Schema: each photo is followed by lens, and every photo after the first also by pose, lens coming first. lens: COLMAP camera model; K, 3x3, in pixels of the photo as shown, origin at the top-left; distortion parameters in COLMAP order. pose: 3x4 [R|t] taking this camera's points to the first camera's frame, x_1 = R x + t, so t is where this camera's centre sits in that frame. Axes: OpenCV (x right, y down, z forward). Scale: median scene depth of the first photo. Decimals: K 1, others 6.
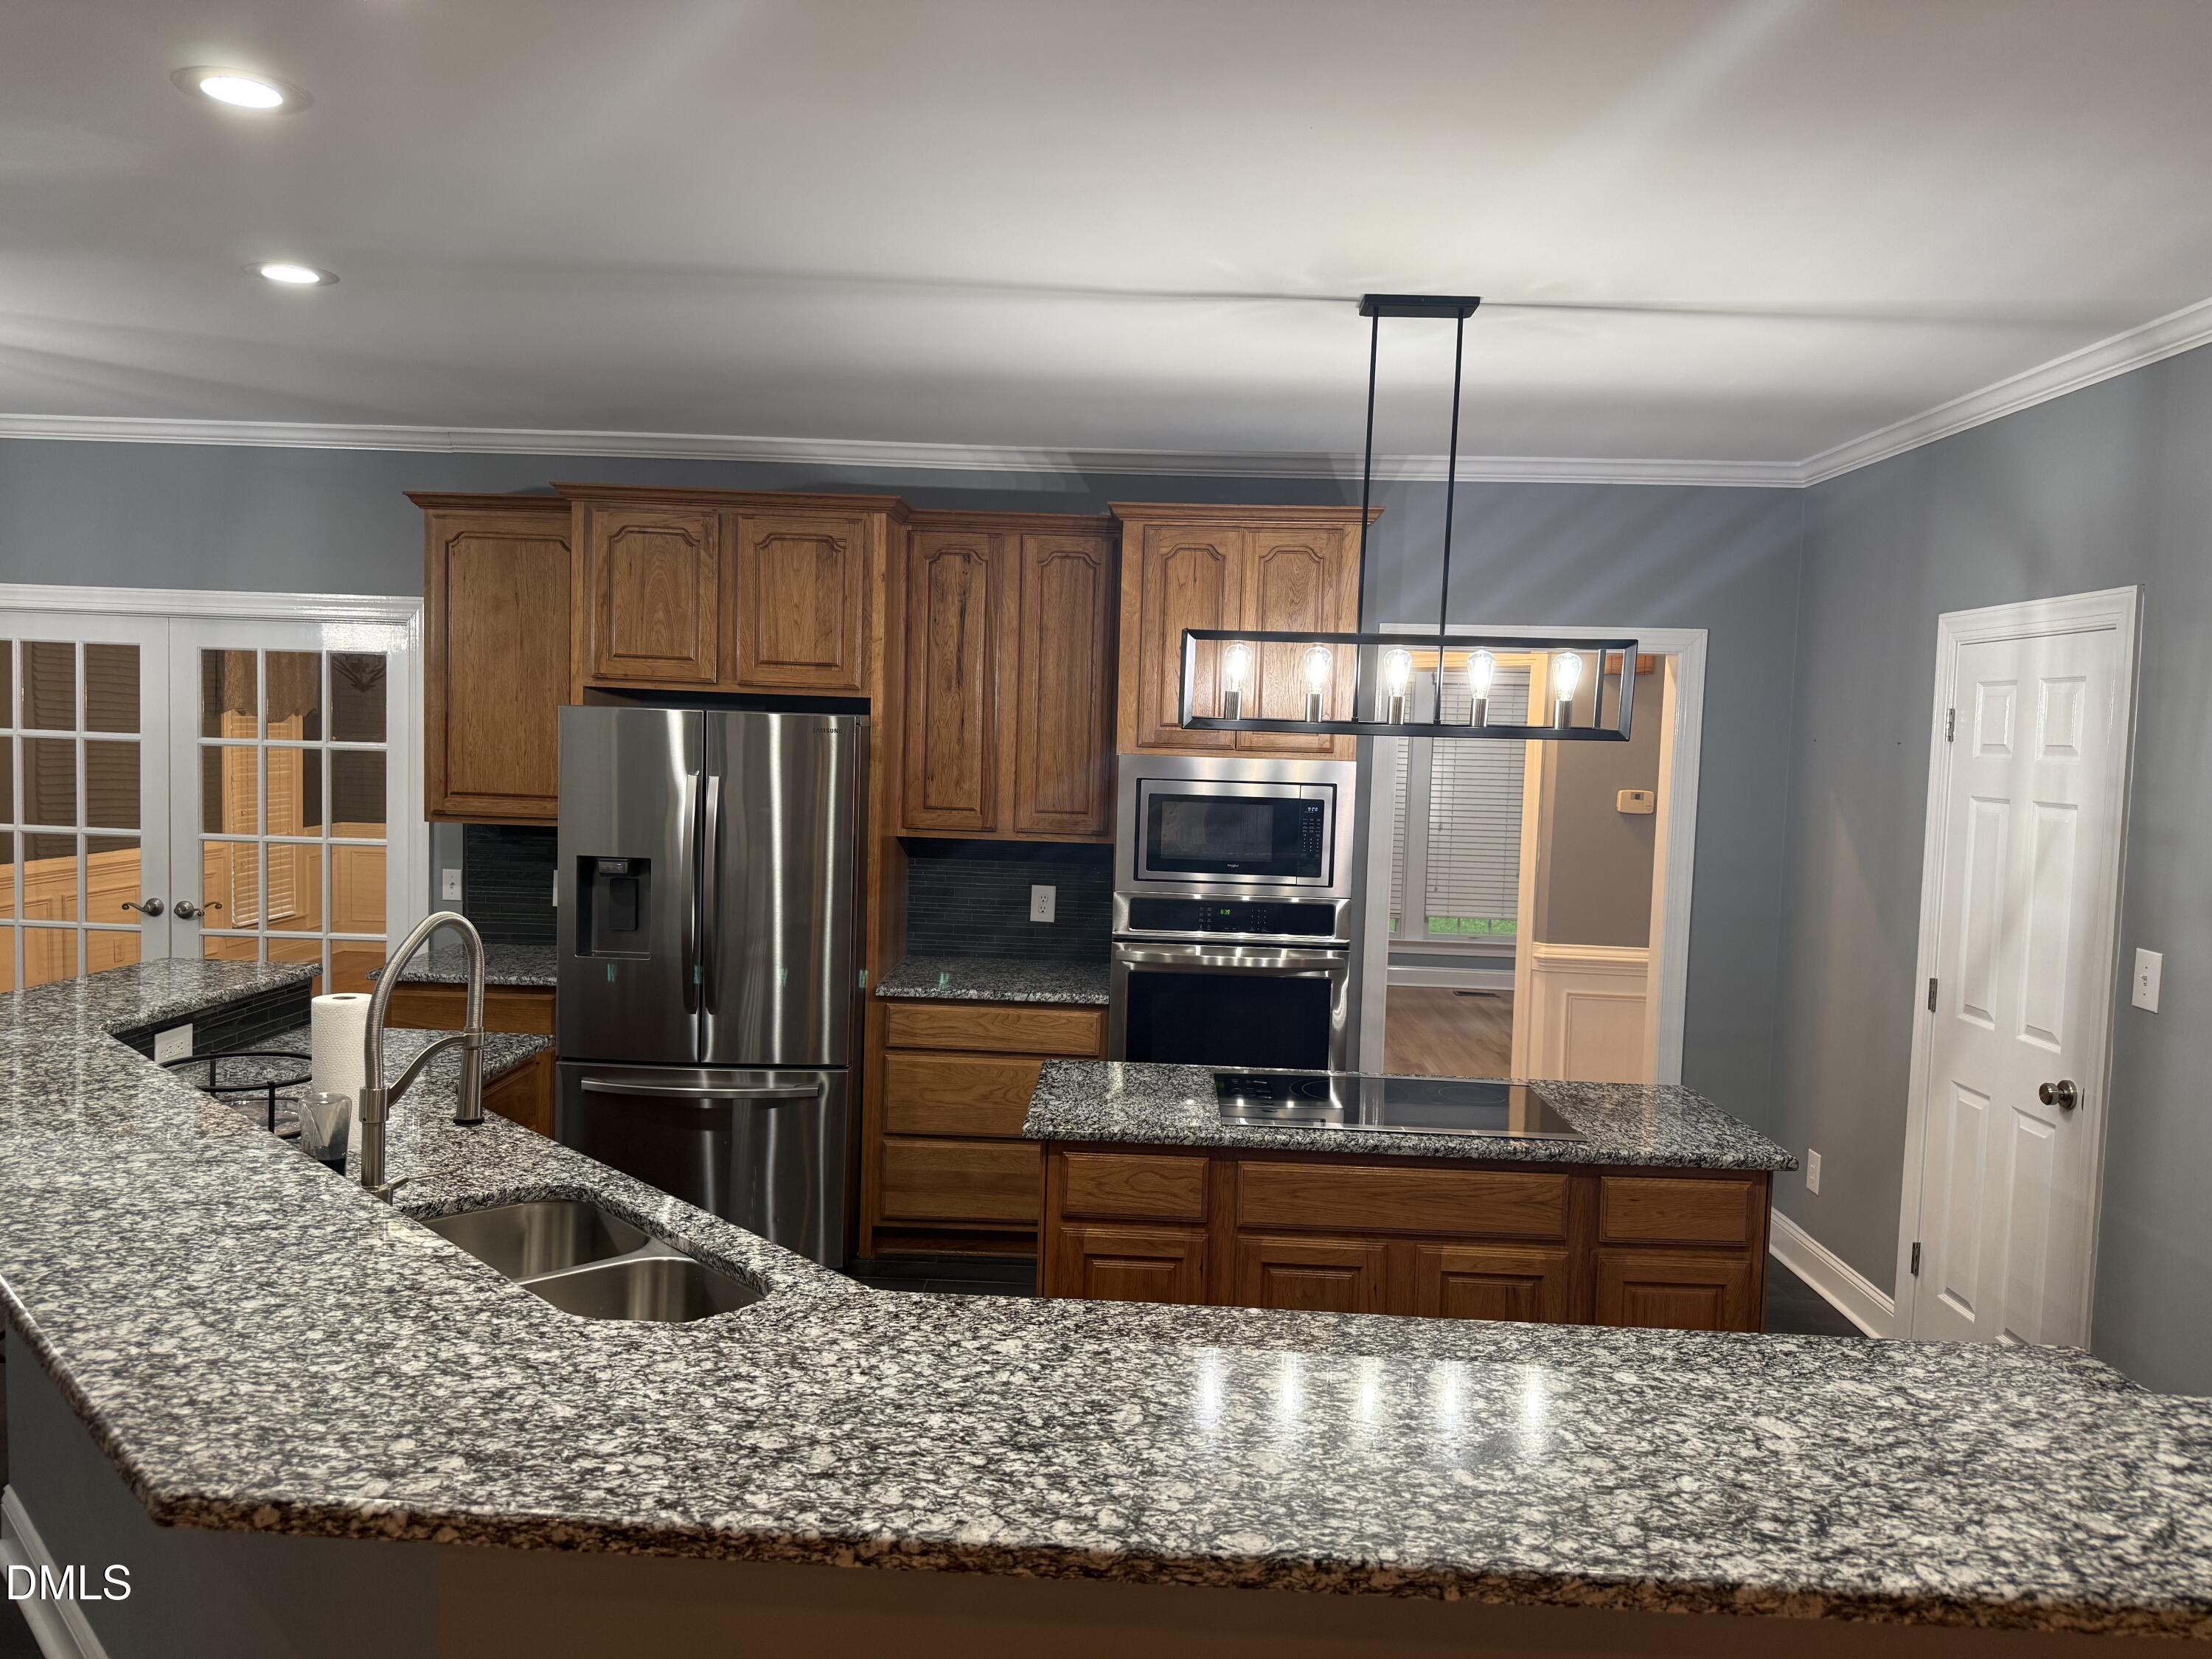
lens RADIAL K [[1570.6, 0, 1118.5], [0, 1570.6, 809.2], [0, 0, 1]] dist [0.003895, -0.010319]
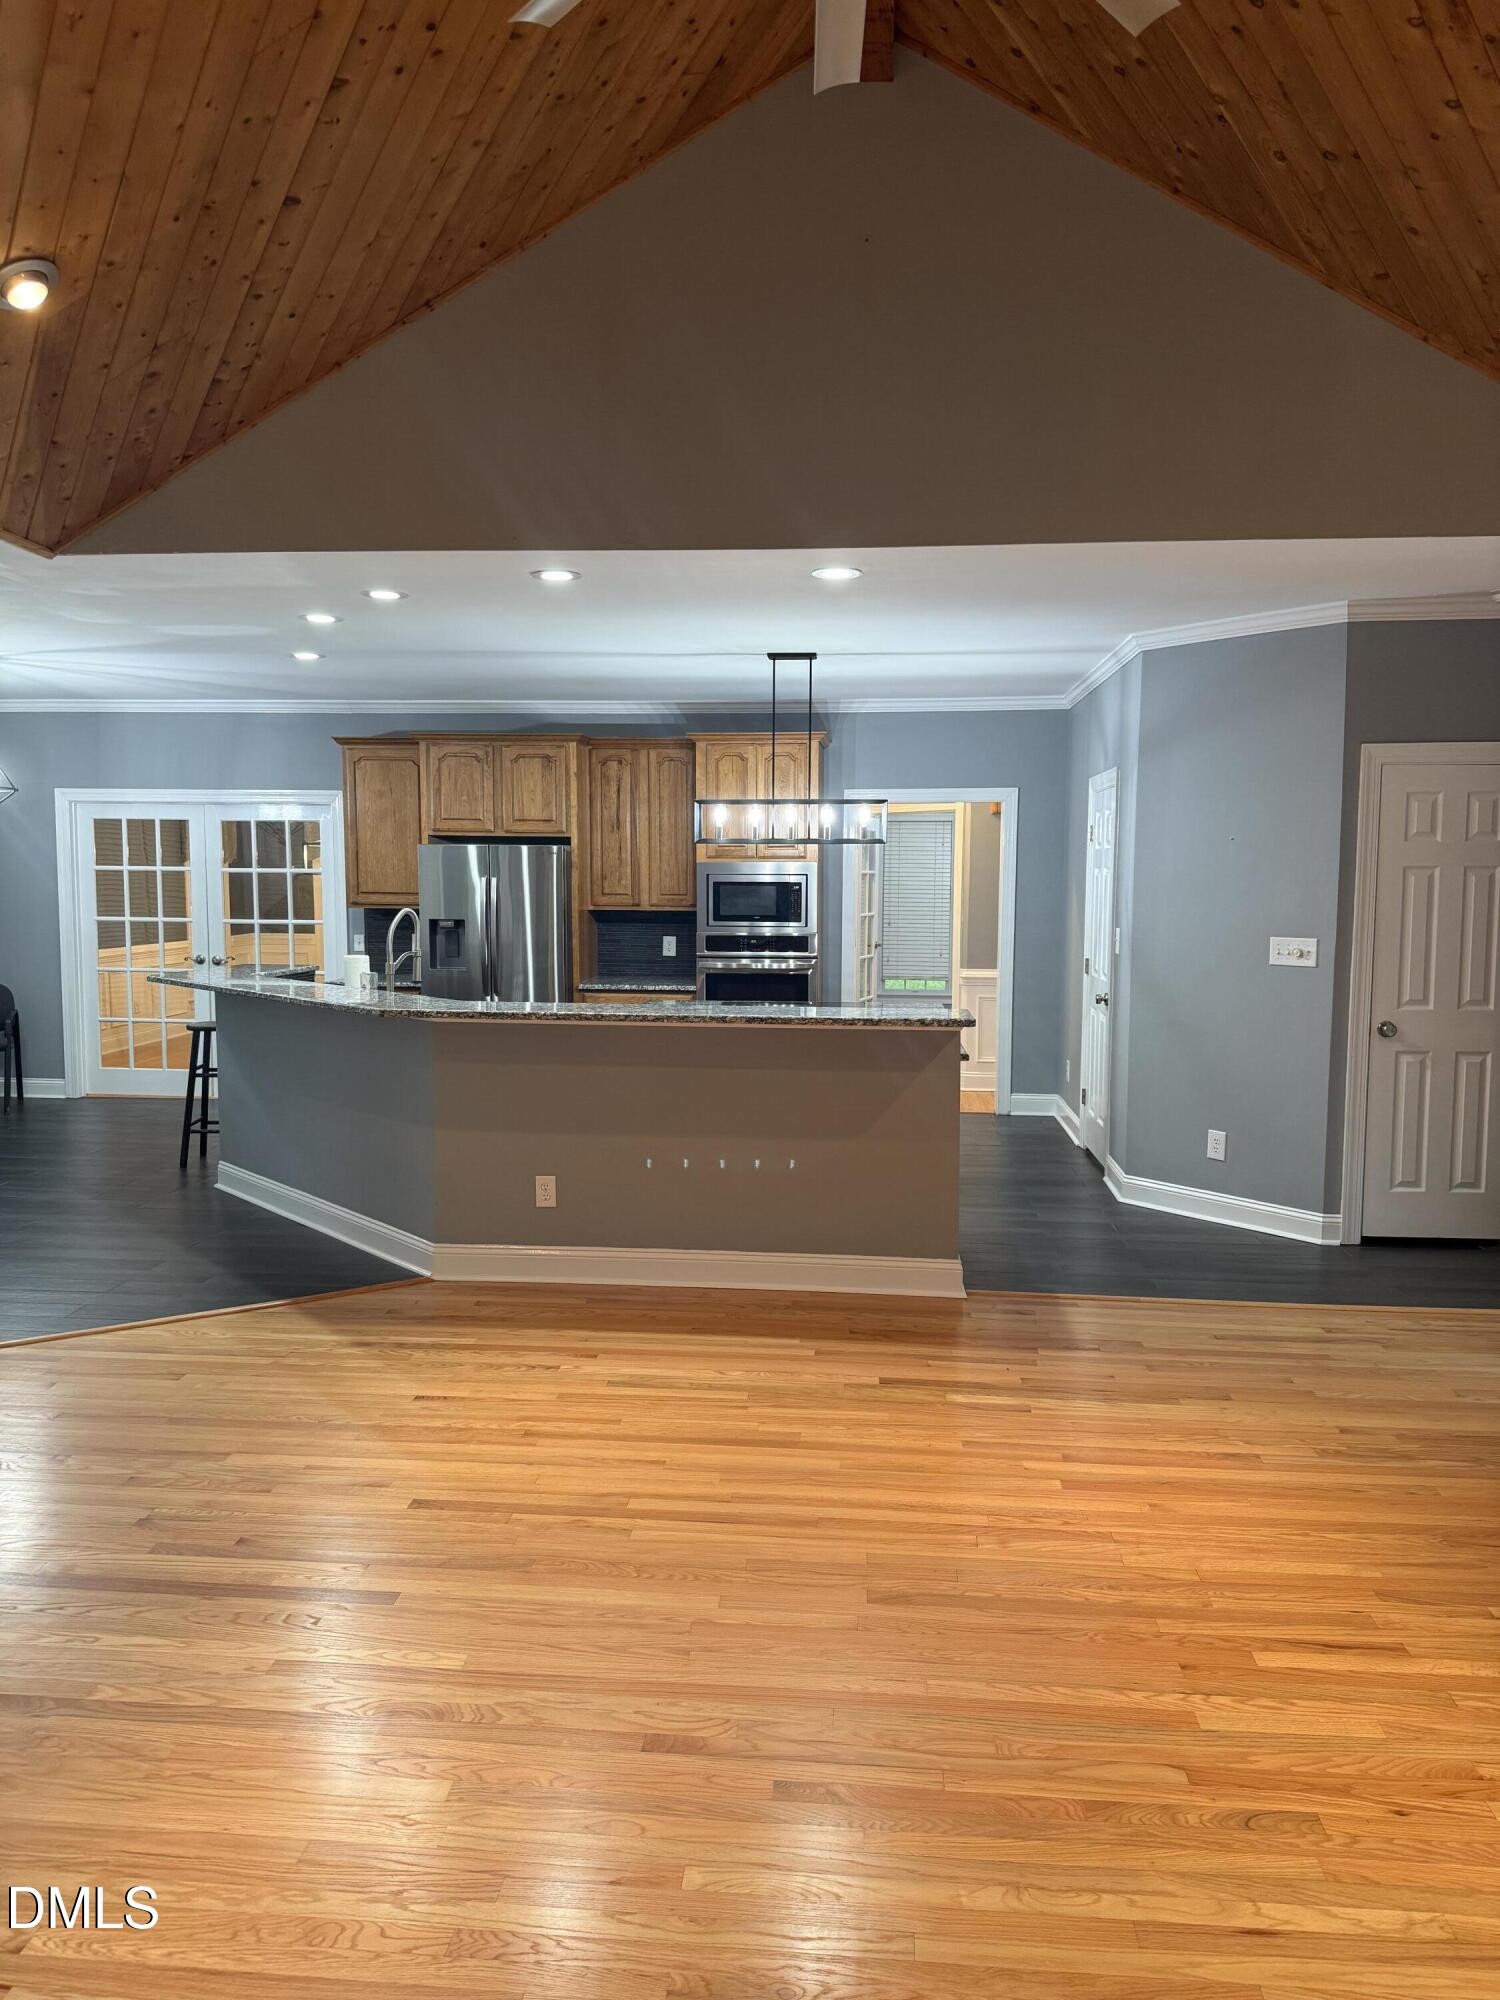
lens RADIAL K [[1420.1, 0, 747.1], [0, 1420.1, 1017.4], [0, 0, 1]] dist [0.003895, -0.010319]
pose [[0.997350, -0.018560, -0.070345, 0.176604], [0.022241, 0.998404, 0.051915, 0.065417], [0.069269, -0.053342, 0.996171, -0.741842]]
